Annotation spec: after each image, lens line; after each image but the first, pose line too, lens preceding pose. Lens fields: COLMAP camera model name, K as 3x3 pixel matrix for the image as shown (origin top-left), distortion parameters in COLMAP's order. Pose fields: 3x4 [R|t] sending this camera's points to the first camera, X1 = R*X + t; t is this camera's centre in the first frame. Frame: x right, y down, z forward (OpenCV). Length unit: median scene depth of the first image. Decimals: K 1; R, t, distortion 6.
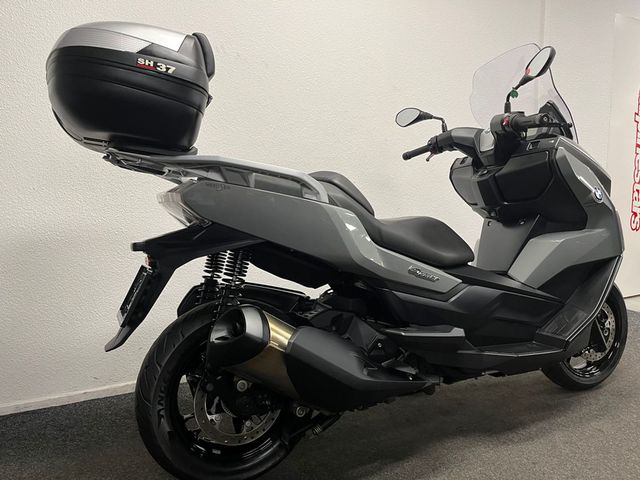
lens RADIAL K [[481.4, 0, 321.1], [0, 481.4, 241.2], [0, 0, 1]] dist [0.015374, -0.007348]
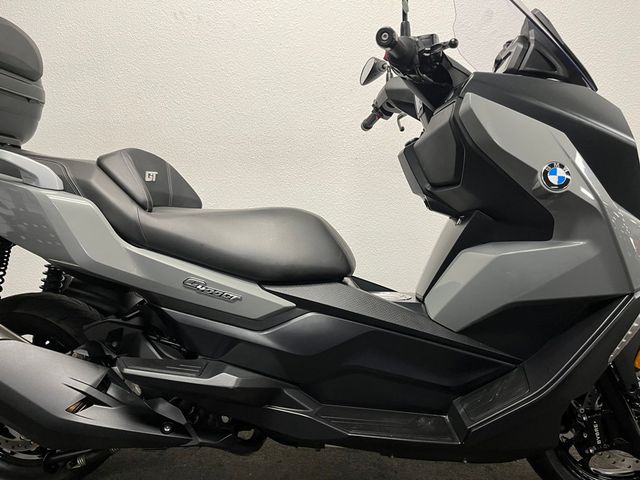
lens RADIAL K [[481.4, 0, 319.9], [0, 481.4, 238.4], [0, 0, 1]] dist [0.015374, -0.007348]
pose [[0.870965, 0.062409, -0.487366, 0.592931], [-0.042003, 0.997727, 0.052699, -0.044601], [0.489547, -0.025428, 0.871606, 0.390626]]
